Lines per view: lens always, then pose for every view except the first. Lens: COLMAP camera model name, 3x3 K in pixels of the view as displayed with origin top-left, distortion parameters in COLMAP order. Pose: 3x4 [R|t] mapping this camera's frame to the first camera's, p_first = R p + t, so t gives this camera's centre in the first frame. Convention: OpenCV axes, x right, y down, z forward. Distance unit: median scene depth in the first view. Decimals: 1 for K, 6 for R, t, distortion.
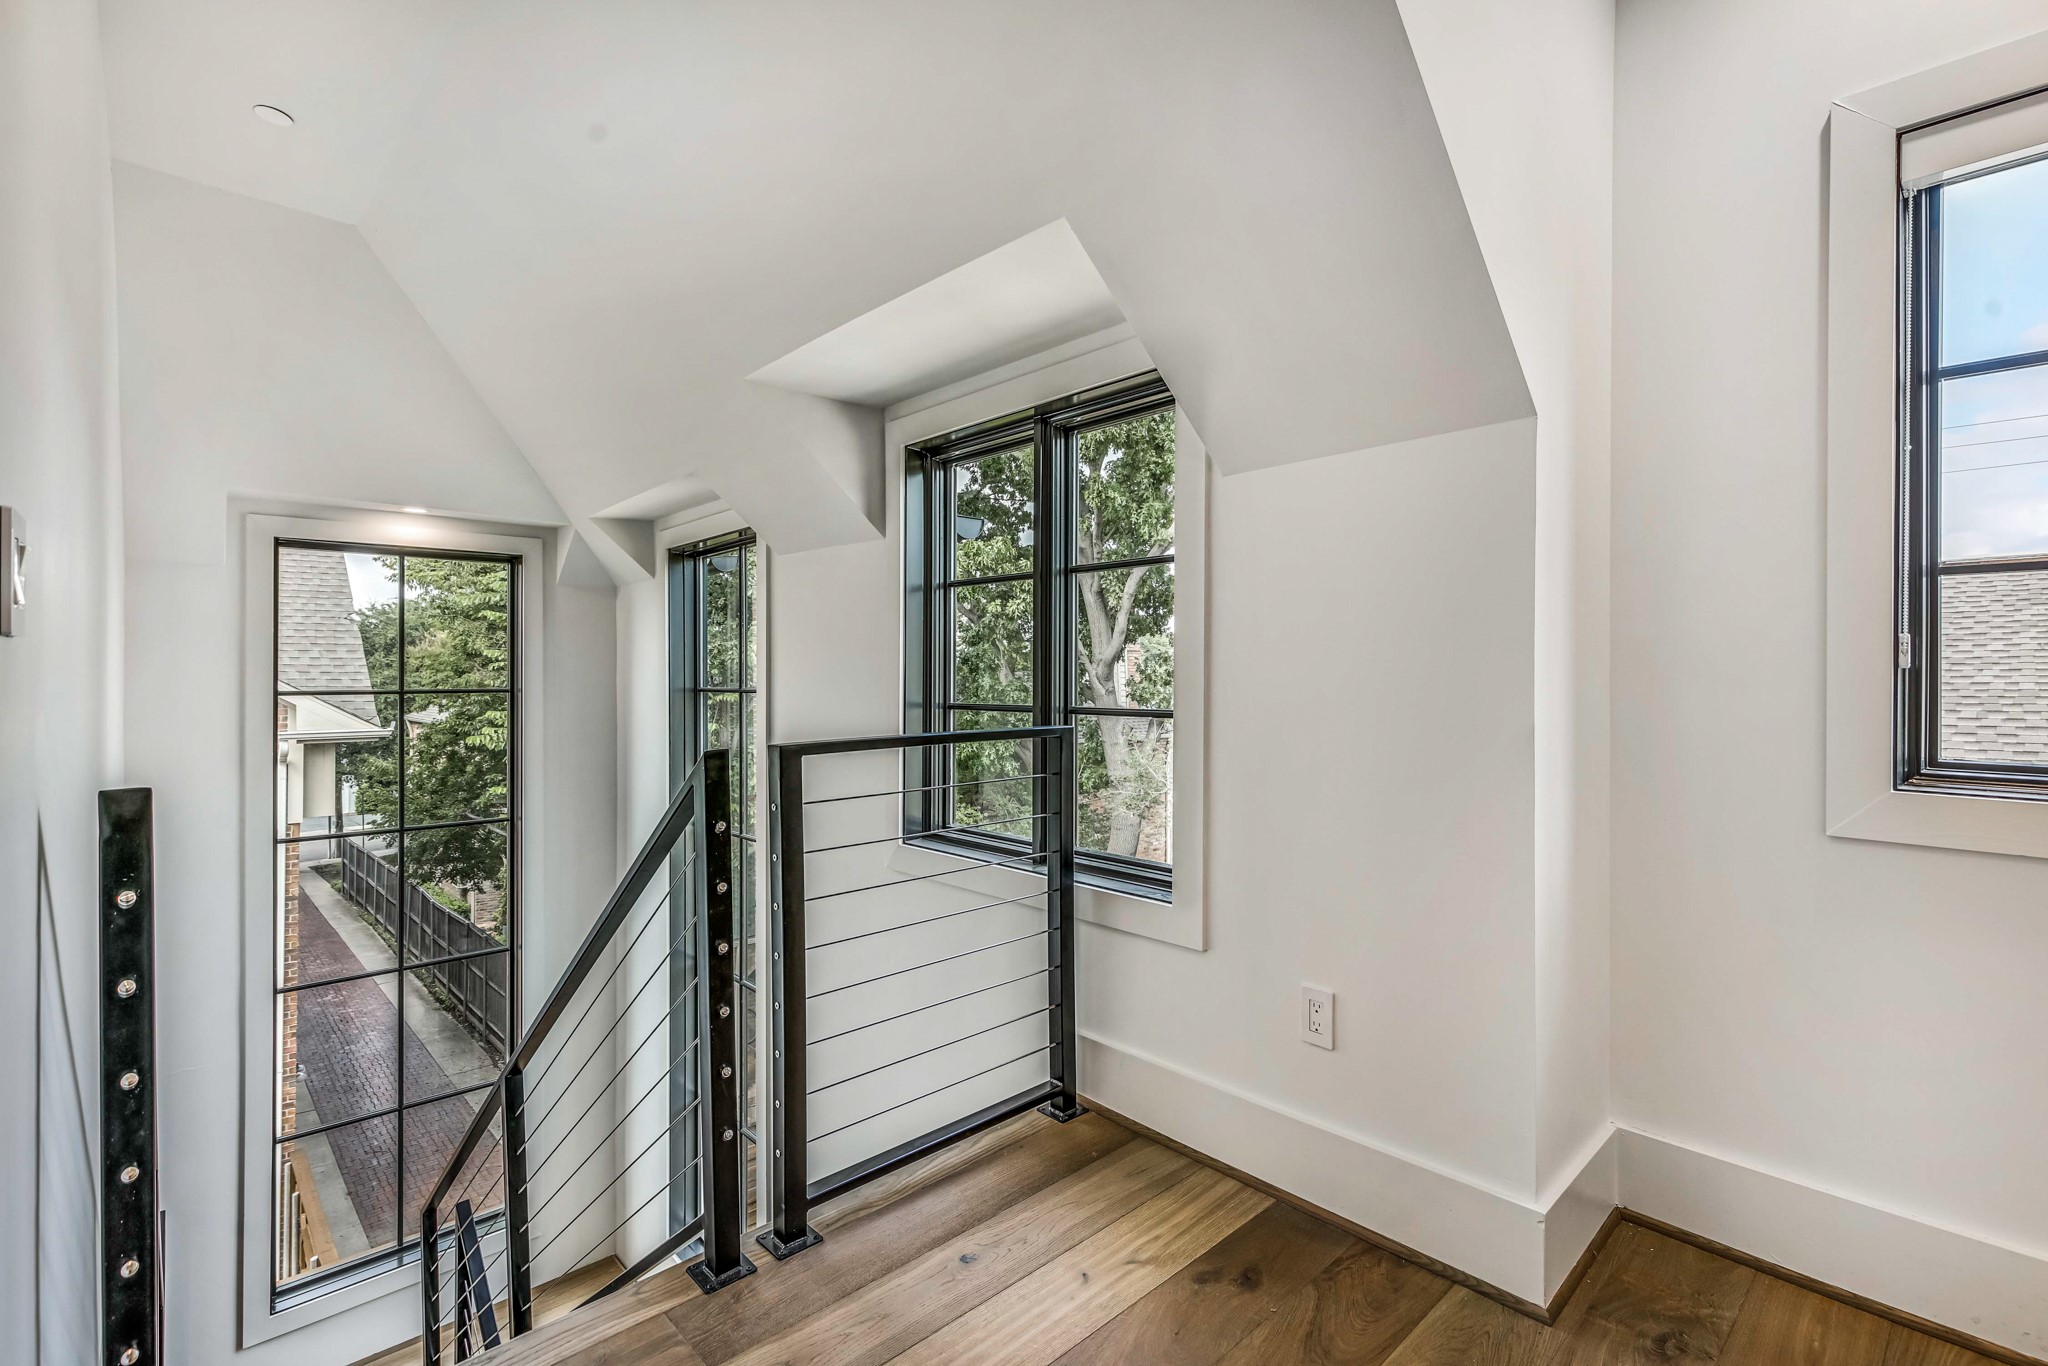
lens RADIAL K [[929.1, 0, 1038.6], [0, 929.1, 681.4], [0, 0, 1]] dist [0.005089, 0.001029]
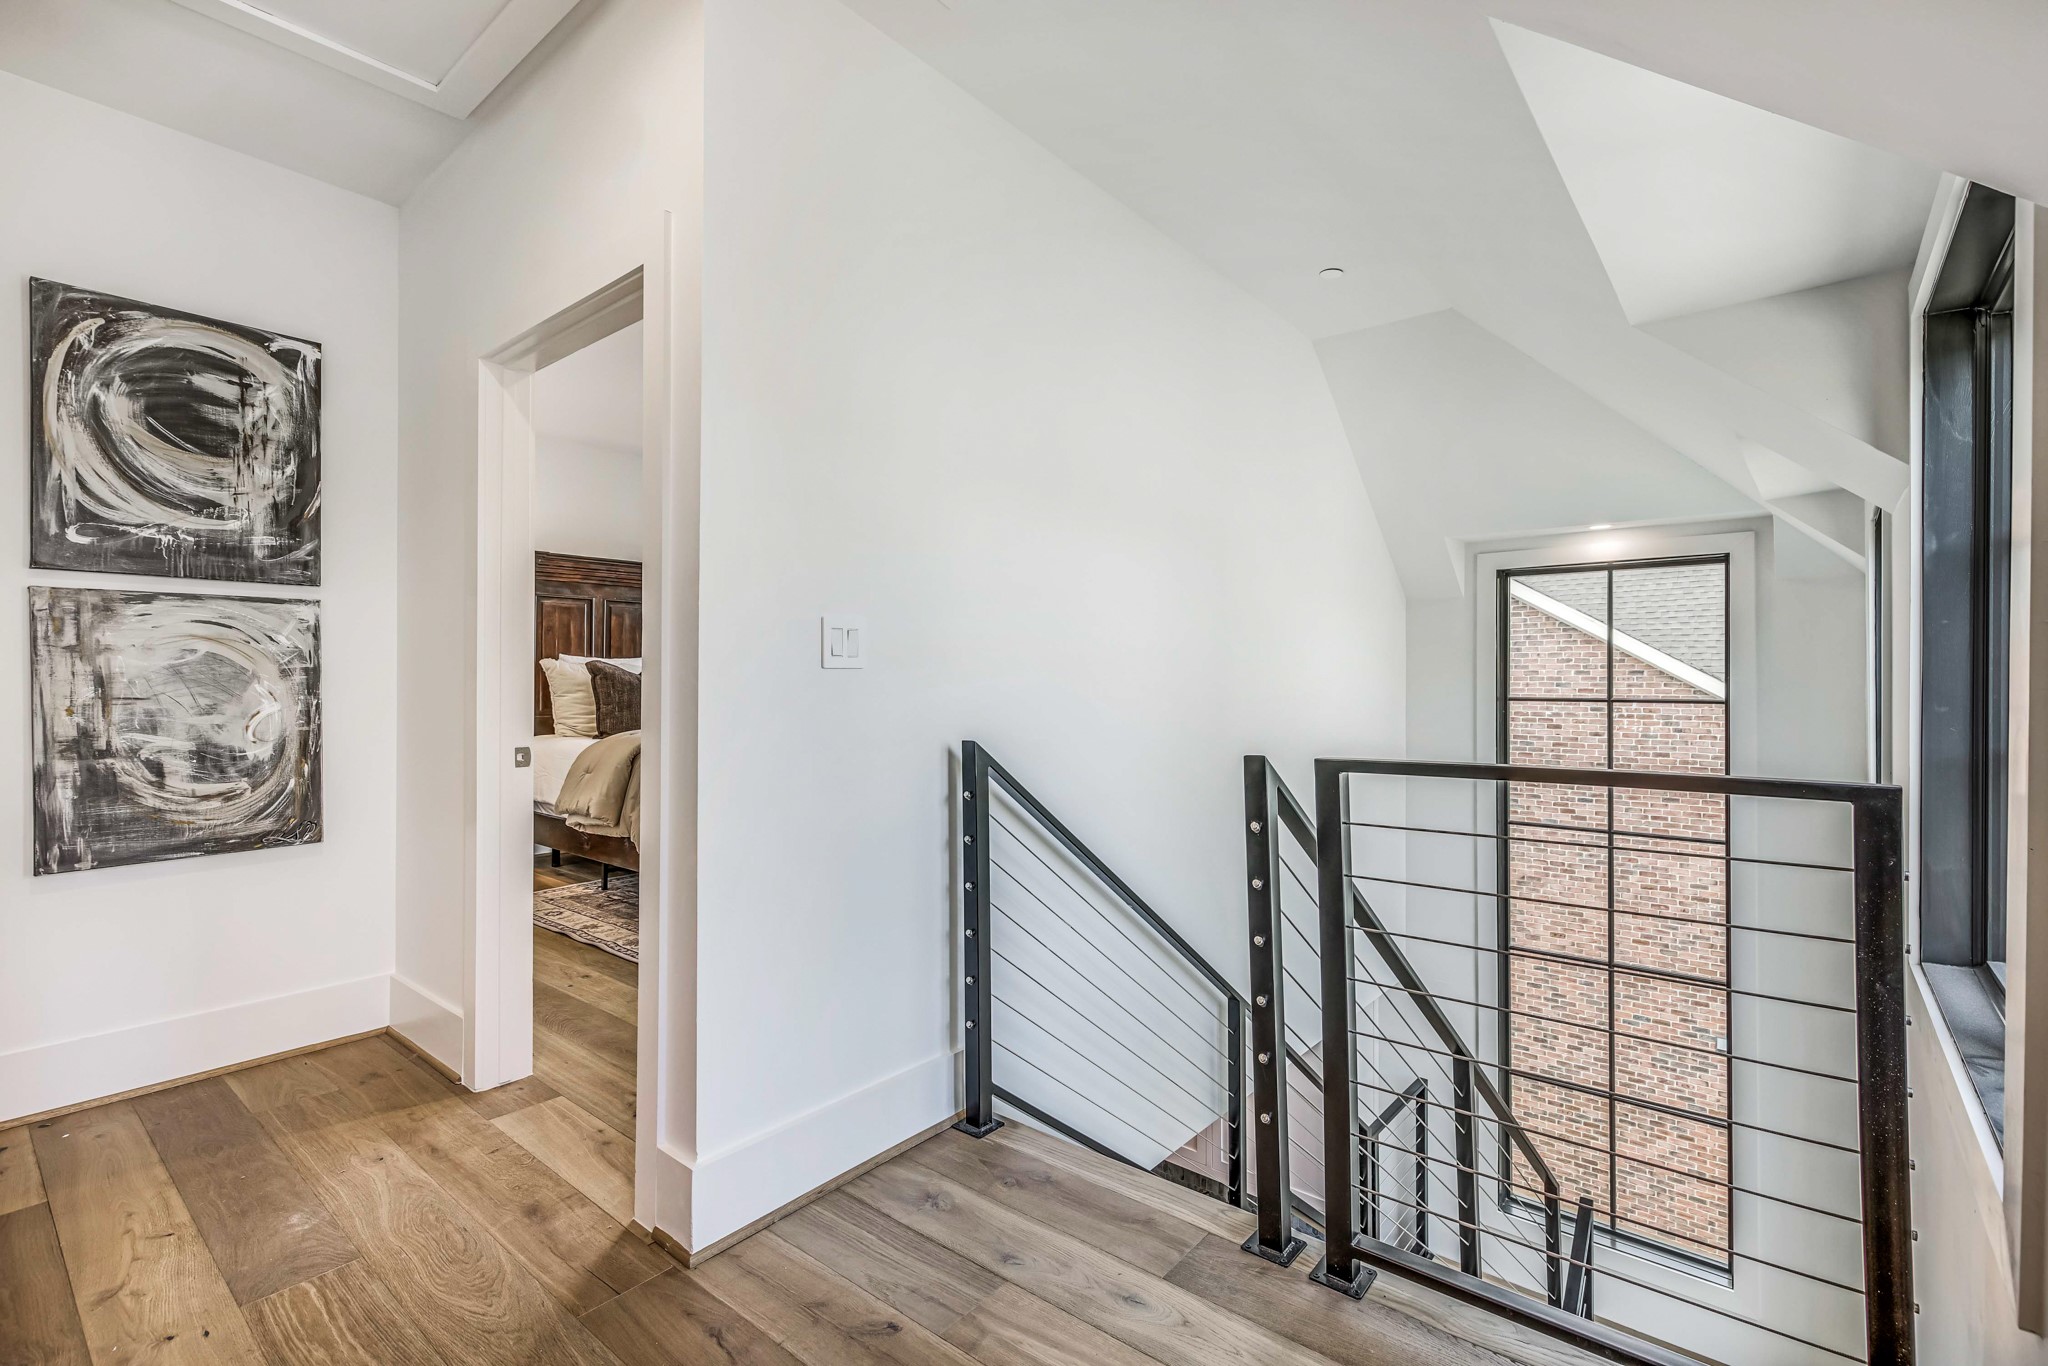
lens RADIAL K [[929.1, 0, 1039.3], [0, 929.1, 678.8], [0, 0, 1]] dist [0.005089, 0.001029]
pose [[0.124275, -0.003802, -0.992240, 0.307079], [-0.006690, 0.999967, -0.004669, -0.004487], [0.992225, 0.007218, 0.124246, 0.267881]]
